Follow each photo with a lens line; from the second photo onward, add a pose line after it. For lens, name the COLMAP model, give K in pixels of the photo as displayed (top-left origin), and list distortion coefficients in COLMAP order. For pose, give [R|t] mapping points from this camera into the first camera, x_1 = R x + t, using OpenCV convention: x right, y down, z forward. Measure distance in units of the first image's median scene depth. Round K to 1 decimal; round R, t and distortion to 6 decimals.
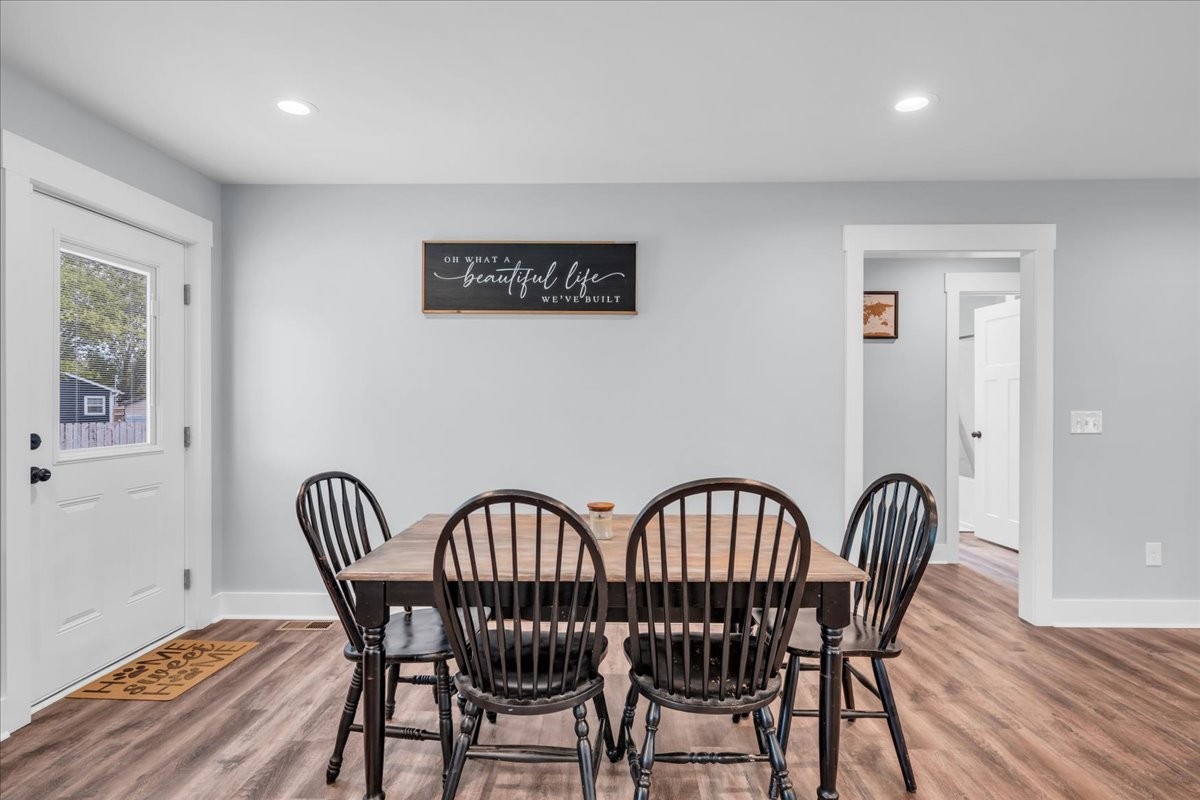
lens RADIAL K [[601.2, 0, 600.0], [0, 601.2, 400.0], [0, 0, 1]] dist [-0.000593, -0.000103]
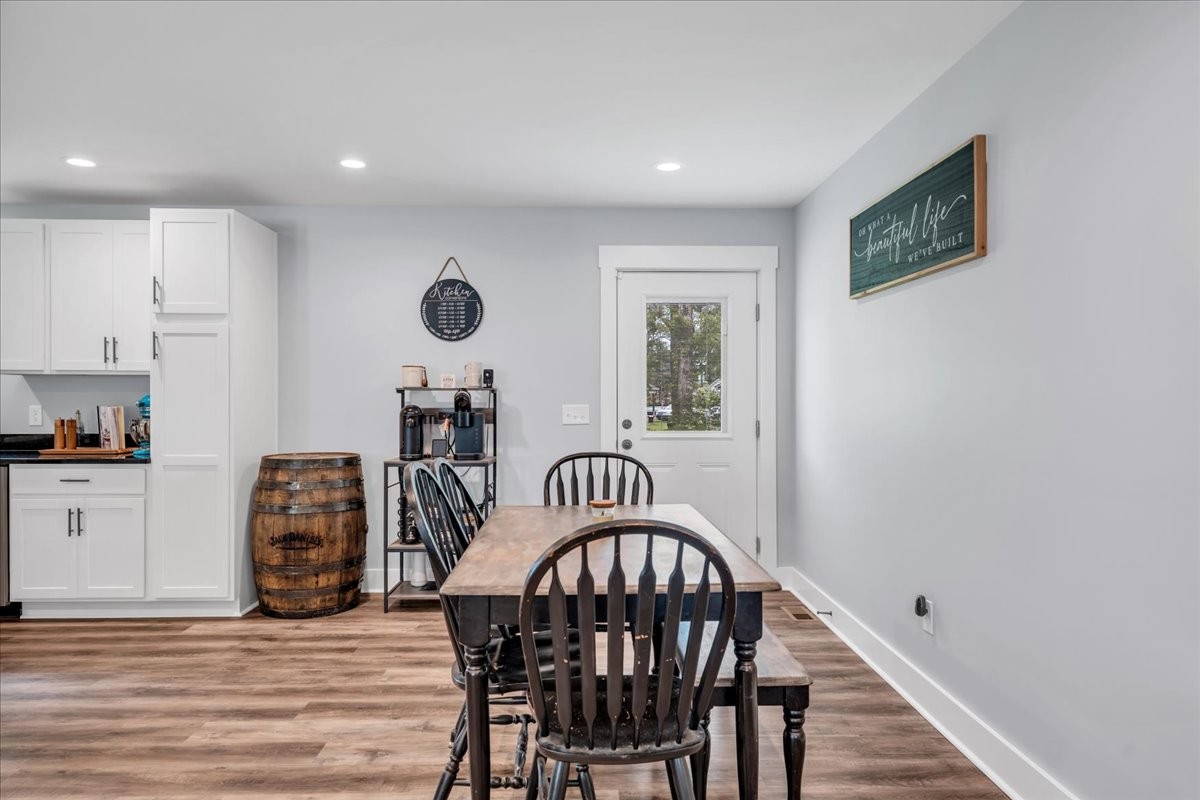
lens RADIAL K [[753.2, 0, 600.0], [0, 753.2, 400.0], [0, 0, 1]] dist [-0.002113, -0.000454]
pose [[0.054974, -0.001686, -0.998486, 0.798981], [-0.001070, 0.999998, -0.001747, 0.005607], [0.998487, 0.001164, 0.054972, 0.575842]]
